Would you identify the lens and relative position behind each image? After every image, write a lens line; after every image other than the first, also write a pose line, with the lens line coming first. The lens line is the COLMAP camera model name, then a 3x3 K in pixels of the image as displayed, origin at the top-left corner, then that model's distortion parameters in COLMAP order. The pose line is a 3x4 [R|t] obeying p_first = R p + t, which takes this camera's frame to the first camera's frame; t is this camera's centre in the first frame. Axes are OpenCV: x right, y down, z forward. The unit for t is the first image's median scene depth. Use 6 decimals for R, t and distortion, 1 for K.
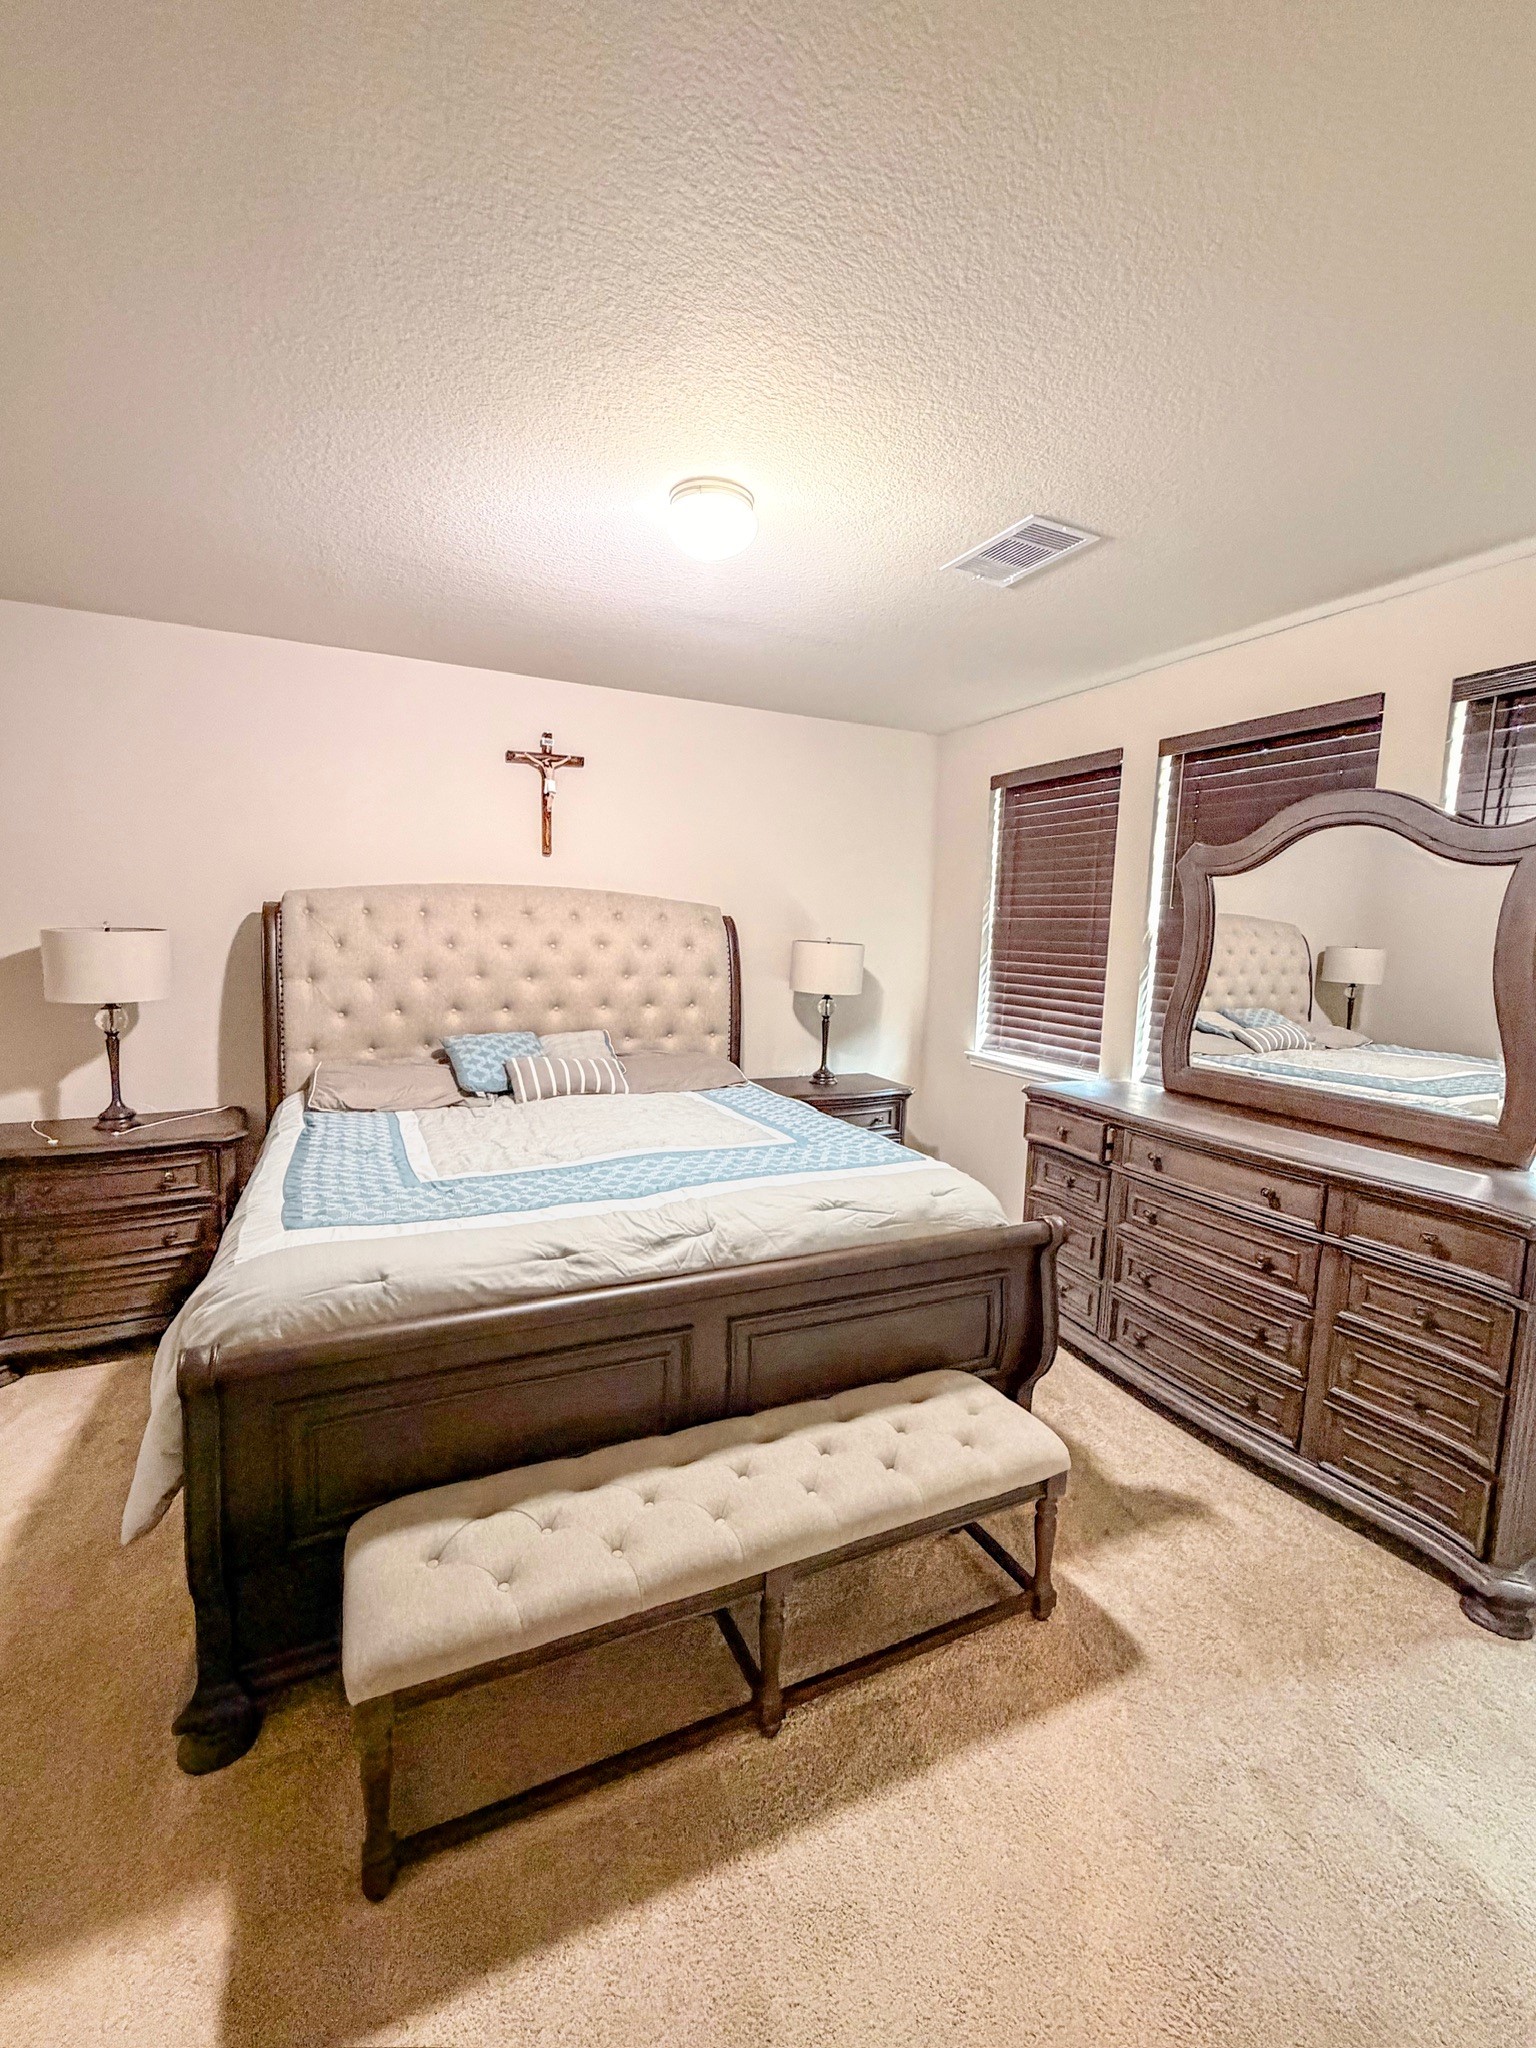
lens RADIAL K [[829.0, 0, 768.3], [0, 829.0, 1034.2], [0, 0, 1]] dist [-0.000347, -0.000107]
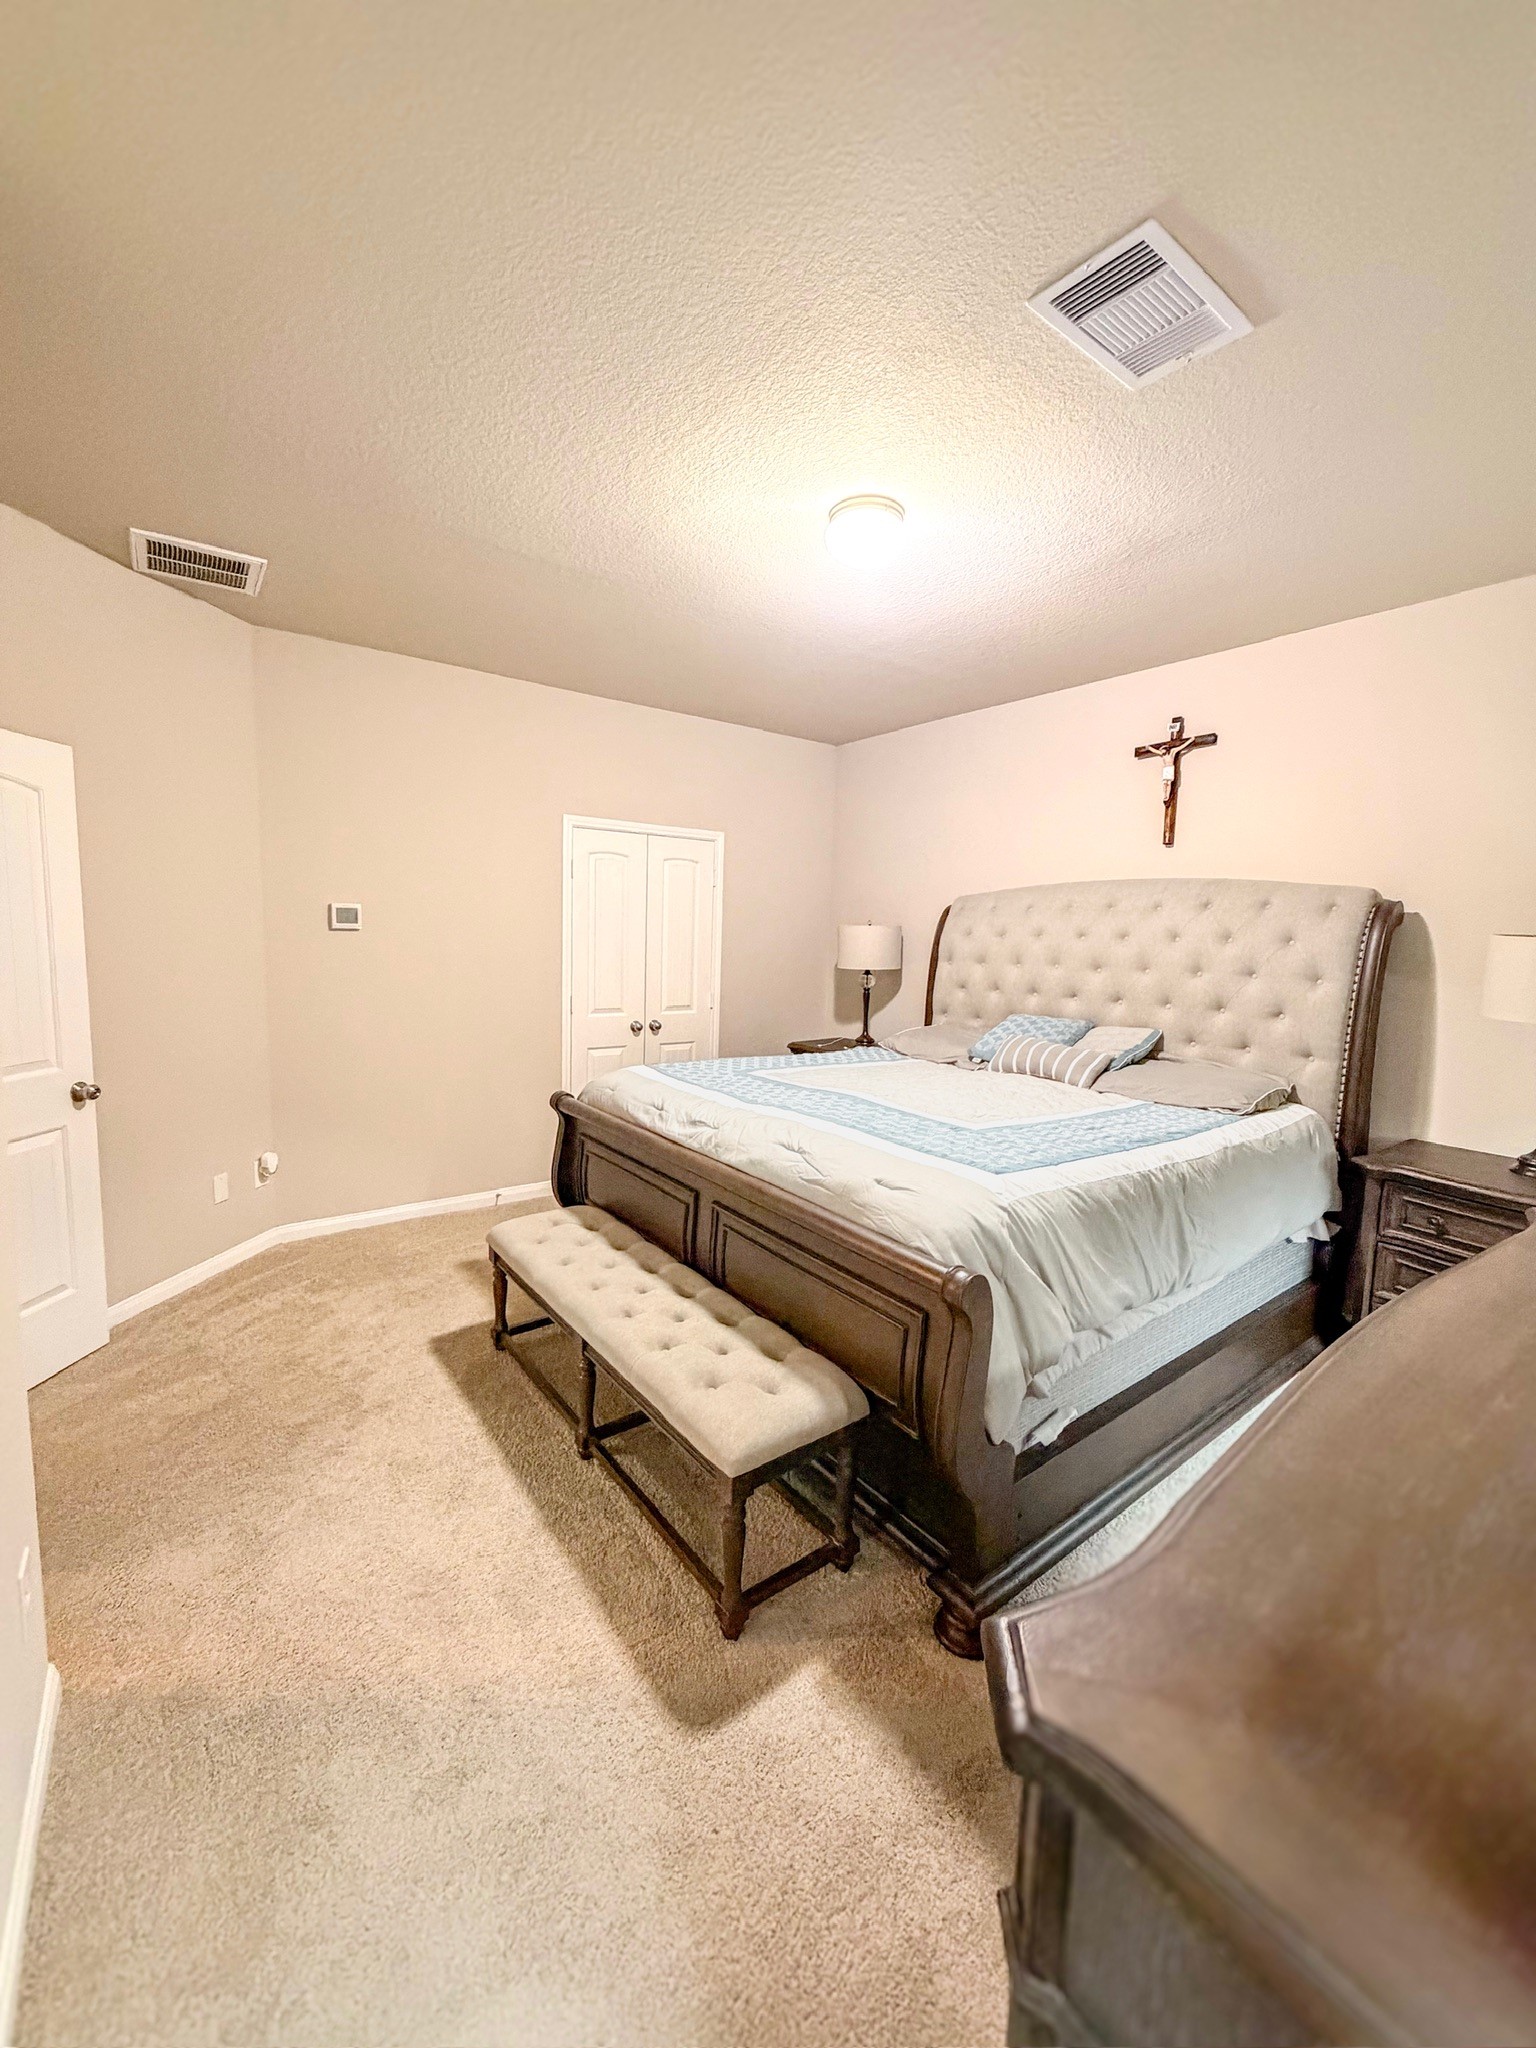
lens RADIAL K [[815.1, 0, 769.8], [0, 815.1, 1012.4], [0, 0, 1]] dist [-0.001837, -0.000048]
pose [[0.225120, 0.084179, -0.970688, 0.691314], [-0.145739, 0.987962, 0.051877, -0.010770], [0.963370, 0.129789, 0.234678, 0.450716]]
